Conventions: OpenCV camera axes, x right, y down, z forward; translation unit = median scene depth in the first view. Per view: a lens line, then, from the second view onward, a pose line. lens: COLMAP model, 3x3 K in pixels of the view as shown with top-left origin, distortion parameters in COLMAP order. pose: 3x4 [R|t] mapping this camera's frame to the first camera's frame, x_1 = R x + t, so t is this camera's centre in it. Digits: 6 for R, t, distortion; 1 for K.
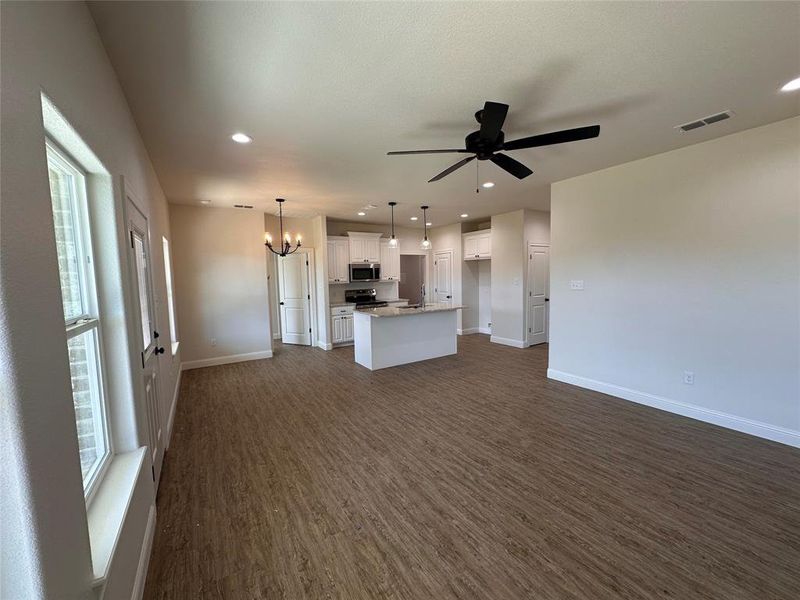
lens RADIAL K [[318.1, 0, 400.4], [0, 318.1, 300.3], [0, 0, 1]] dist [-0.003050, 0.000826]
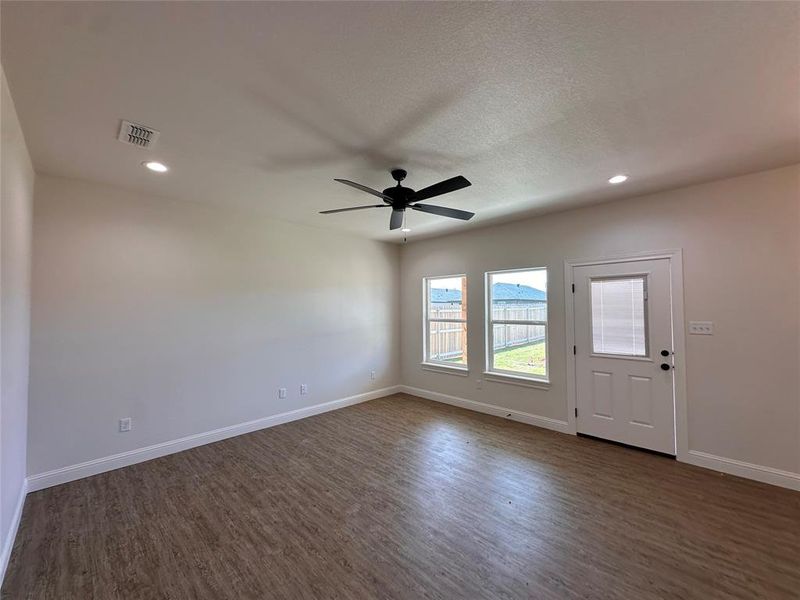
lens RADIAL K [[318.1, 0, 400.4], [0, 318.1, 300.3], [0, 0, 1]] dist [-0.003050, 0.000826]
pose [[-0.973215, 0.022039, -0.228836, 0.278960], [0.009638, 0.998430, 0.055170, -0.098276], [0.229693, 0.051486, -0.971900, 1.120415]]
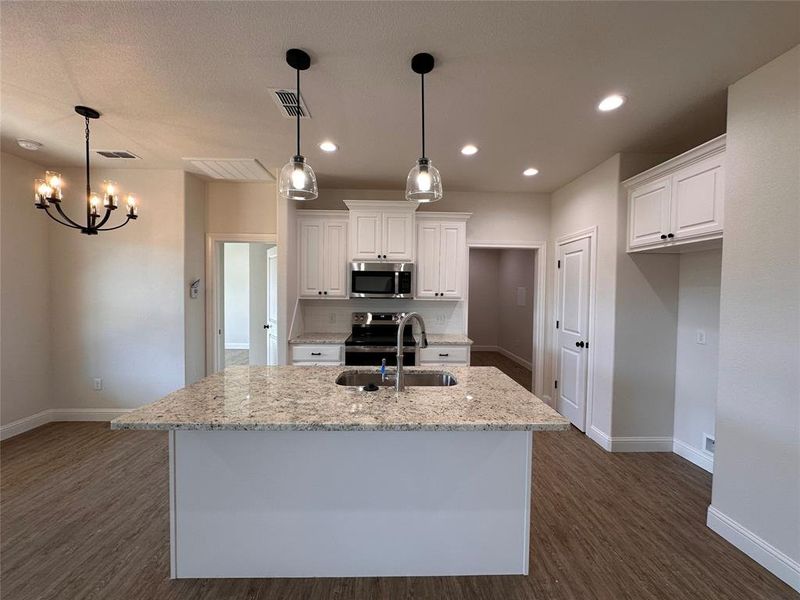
lens RADIAL K [[318.1, 0, 400.4], [0, 318.1, 300.3], [0, 0, 1]] dist [-0.003050, 0.000826]
pose [[0.858164, 0.047161, -0.511205, 0.276059], [-0.072309, 0.996948, -0.029413, -0.066660], [0.508258, 0.062206, 0.858955, 0.910261]]
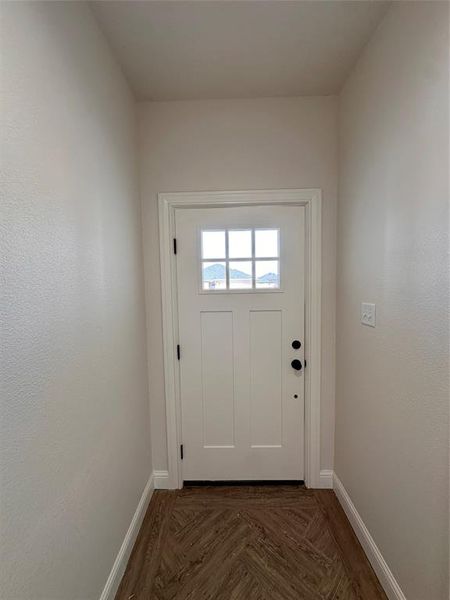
lens RADIAL K [[238.6, 0, 225.0], [0, 238.6, 300.0], [0, 0, 1]] dist [-0.003050, 0.000826]
pose [[-0.550896, 0.090904, -0.829609, -0.091353], [-0.034242, 0.990751, 0.131299, -0.049003], [0.833871, 0.100739, -0.542688, 0.679202]]
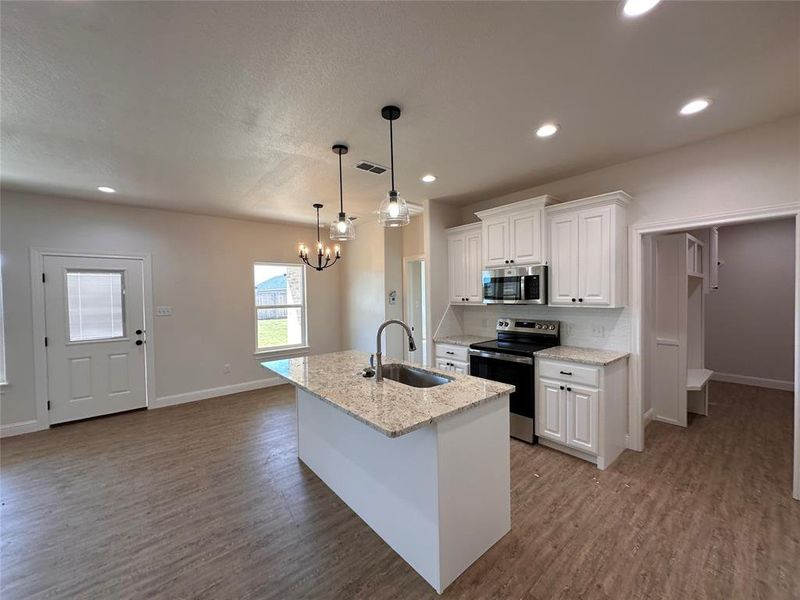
lens RADIAL K [[318.1, 0, 400.4], [0, 318.1, 300.3], [0, 0, 1]] dist [-0.003050, 0.000826]
pose [[0.130224, 0.039718, -0.990689, 0.554596], [-0.066559, 0.997294, 0.031233, -0.107694], [0.989248, 0.061872, 0.132515, 1.198230]]
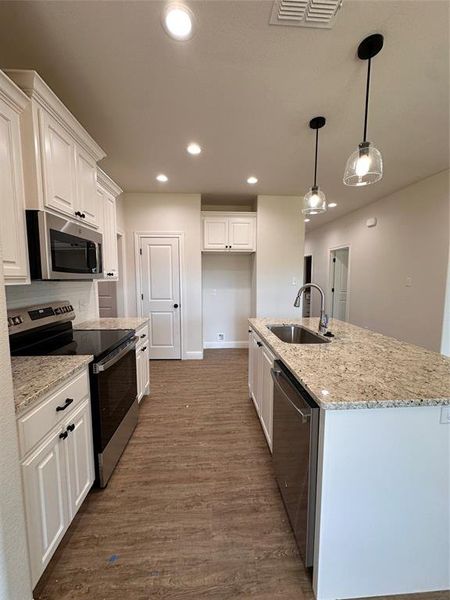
lens RADIAL K [[238.6, 0, 225.0], [0, 238.6, 300.0], [0, 0, 1]] dist [-0.003050, 0.000826]
pose [[0.485950, -0.059956, 0.871928, -0.389827], [0.059445, 0.997601, 0.035468, -0.058789], [-0.871963, 0.034596, 0.488348, 1.174549]]
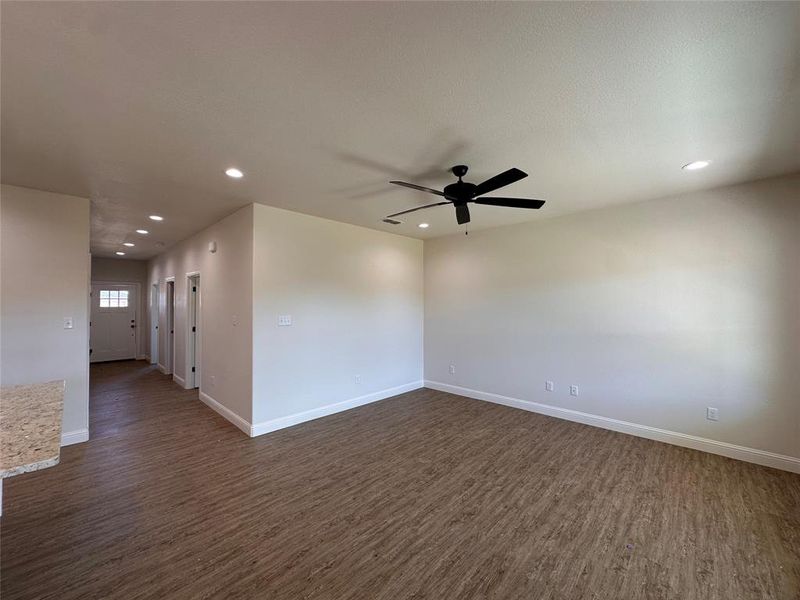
lens RADIAL K [[318.1, 0, 400.4], [0, 318.1, 300.3], [0, 0, 1]] dist [-0.003050, 0.000826]
pose [[-0.238705, 0.034915, 0.970464, -0.411506], [0.083483, 0.996392, -0.015314, -0.057711], [-0.967497, 0.077362, -0.240759, 0.794458]]
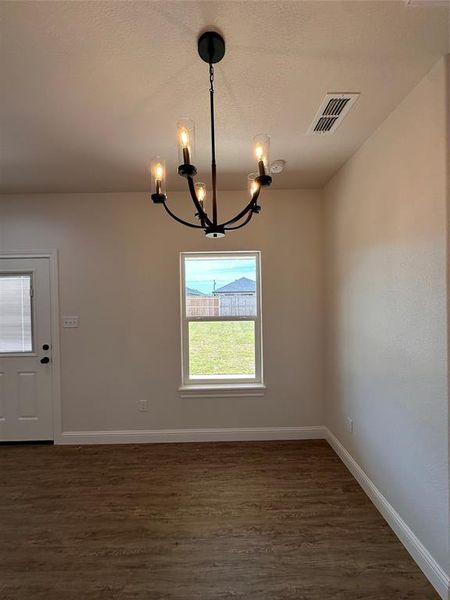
lens RADIAL K [[238.6, 0, 225.0], [0, 238.6, 300.0], [0, 0, 1]] dist [-0.003050, 0.000826]
pose [[-0.526229, 0.035844, -0.849587, -0.198387], [-0.041342, 0.996851, 0.067664, -0.102666], [0.849338, 0.070730, -0.523090, 1.219822]]
